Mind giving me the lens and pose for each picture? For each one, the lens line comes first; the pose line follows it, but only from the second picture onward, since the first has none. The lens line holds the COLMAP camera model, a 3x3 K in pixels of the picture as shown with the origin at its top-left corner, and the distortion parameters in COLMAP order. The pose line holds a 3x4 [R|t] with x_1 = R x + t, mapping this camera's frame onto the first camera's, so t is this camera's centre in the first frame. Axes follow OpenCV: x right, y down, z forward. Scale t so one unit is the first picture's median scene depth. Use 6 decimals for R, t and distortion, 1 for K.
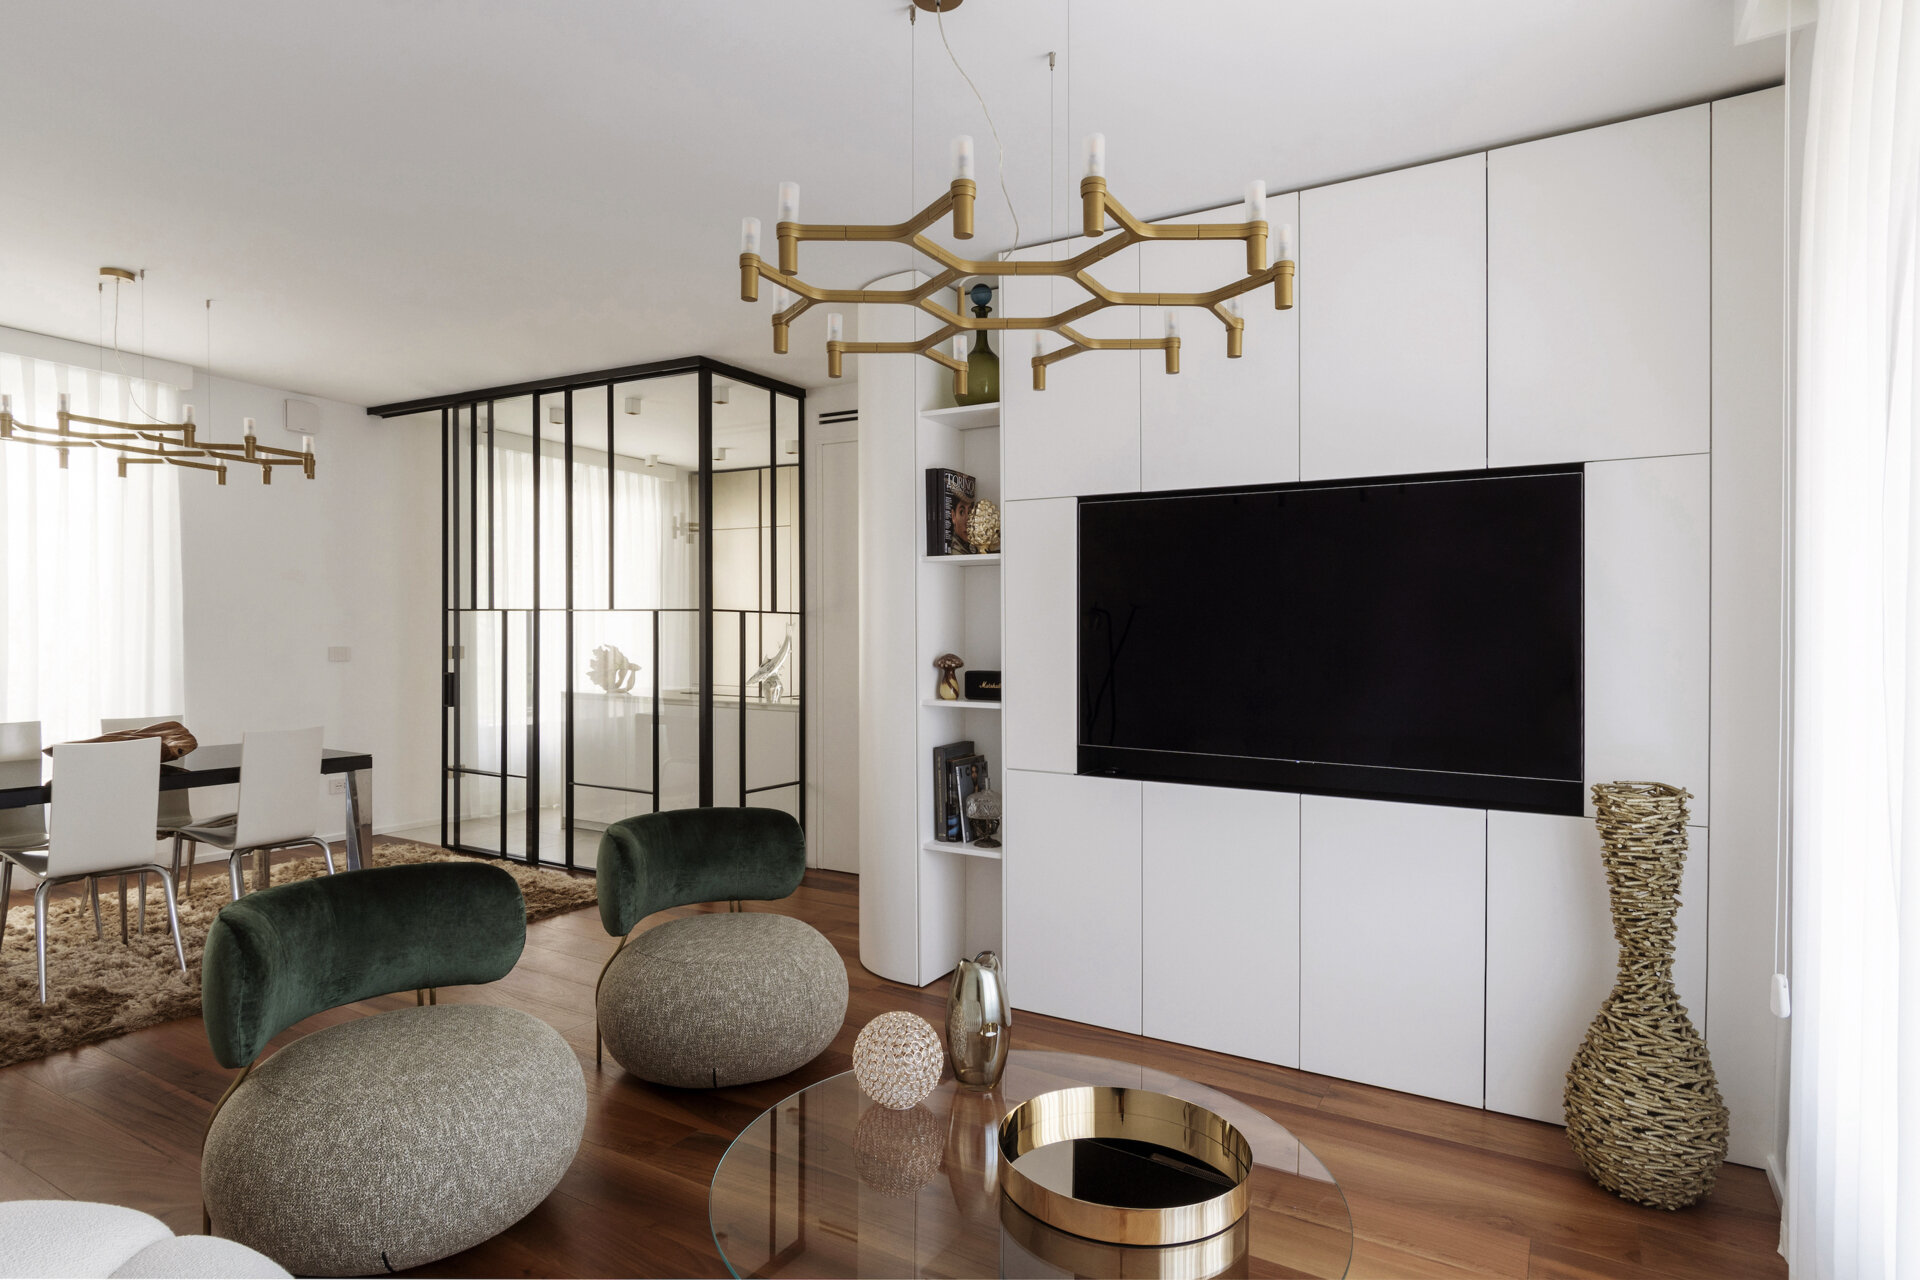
lens RADIAL K [[1053.7, 0, 967.7], [0, 1053.7, 661.4], [0, 0, 1]] dist [0.006301, -0.002596]
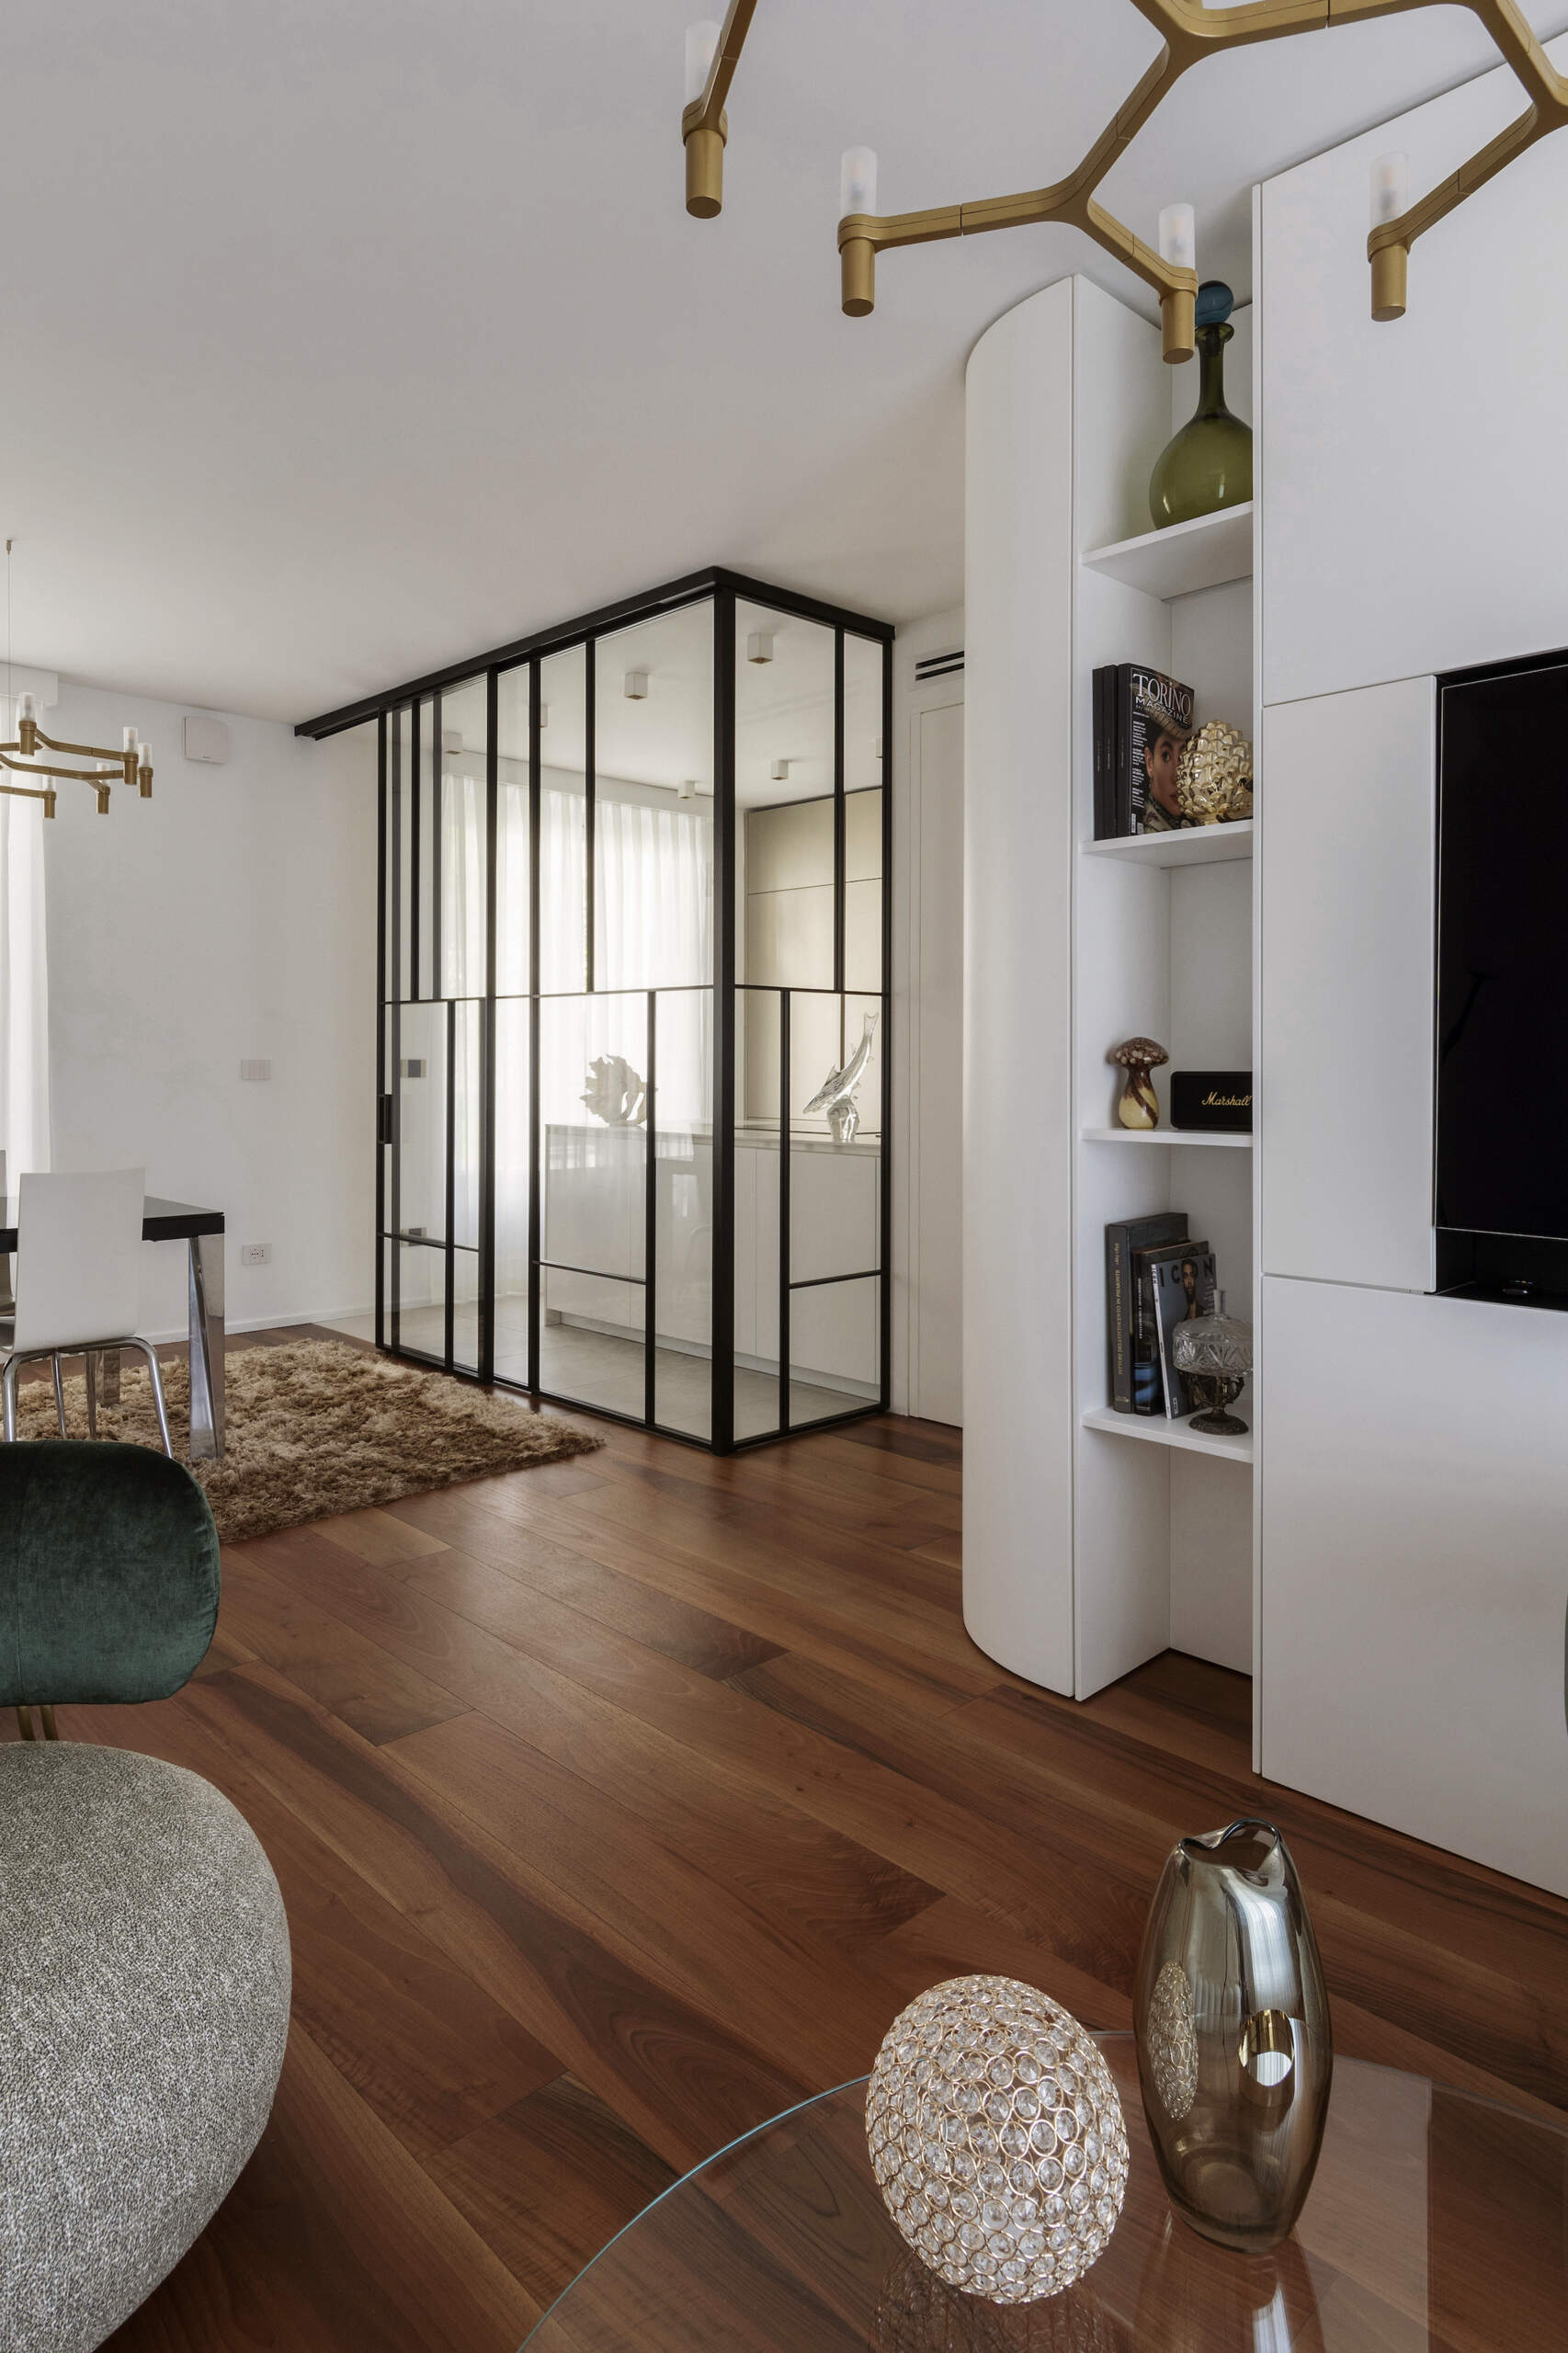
lens RADIAL K [[1364.2, 0, 766.3], [0, 1364.2, 1087.2], [0, 0, 1]] dist [0.012498, -0.011680]
pose [[0.961095, -0.002824, -0.276203, -0.008184], [0.000364, 0.999960, -0.008959, 0.020564], [0.276217, 0.008510, 0.961058, 0.306446]]
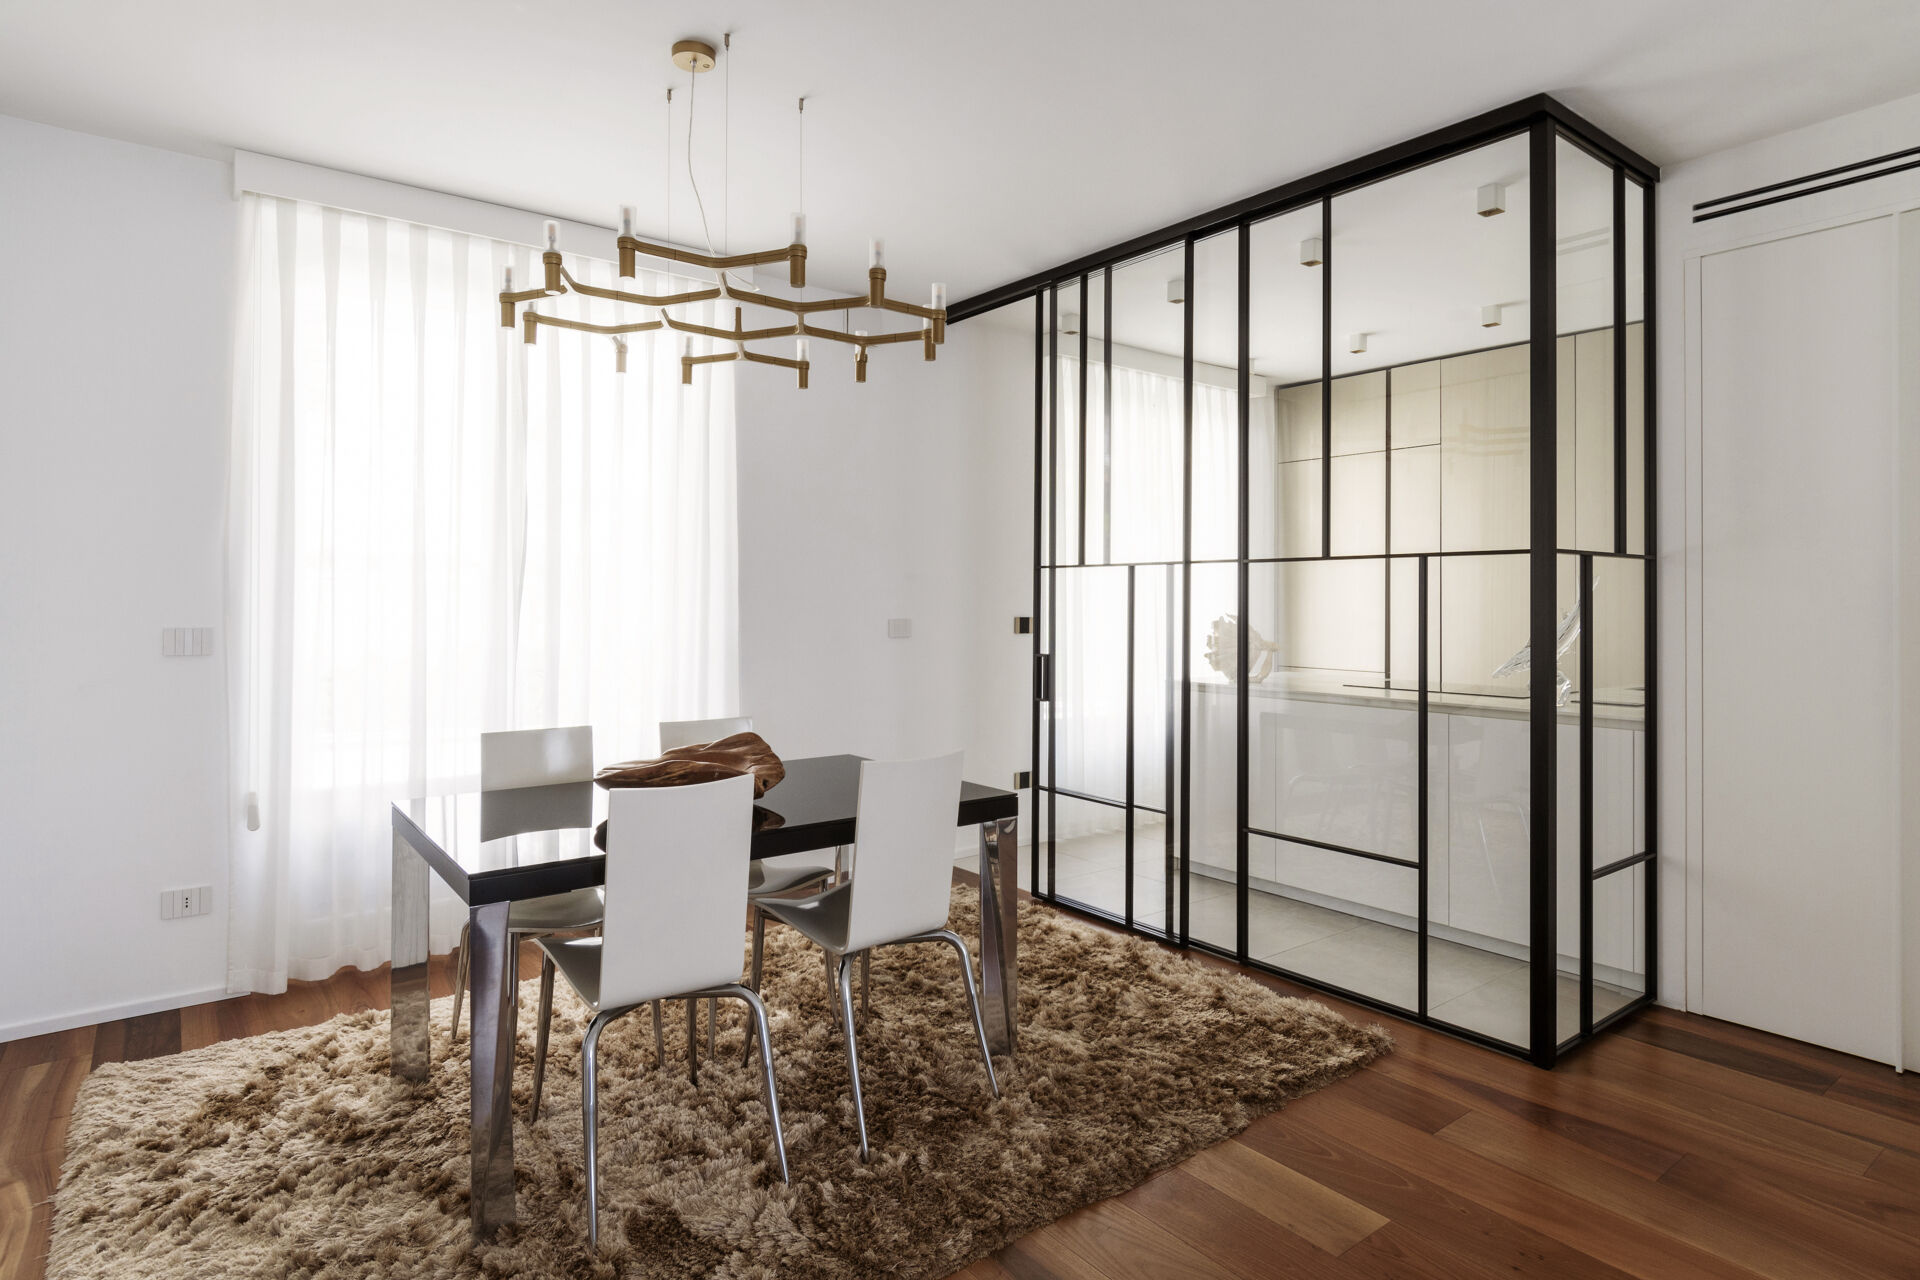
lens RADIAL K [[1038.4, 0, 958.9], [0, 1038.4, 600.7], [0, 0, 1]] dist [0.005678, -0.000767]
pose [[0.927233, -0.010095, -0.374348, -0.403229], [-0.001437, 0.999533, -0.030515, -0.006232], [0.374481, 0.028833, 0.926786, 0.460241]]
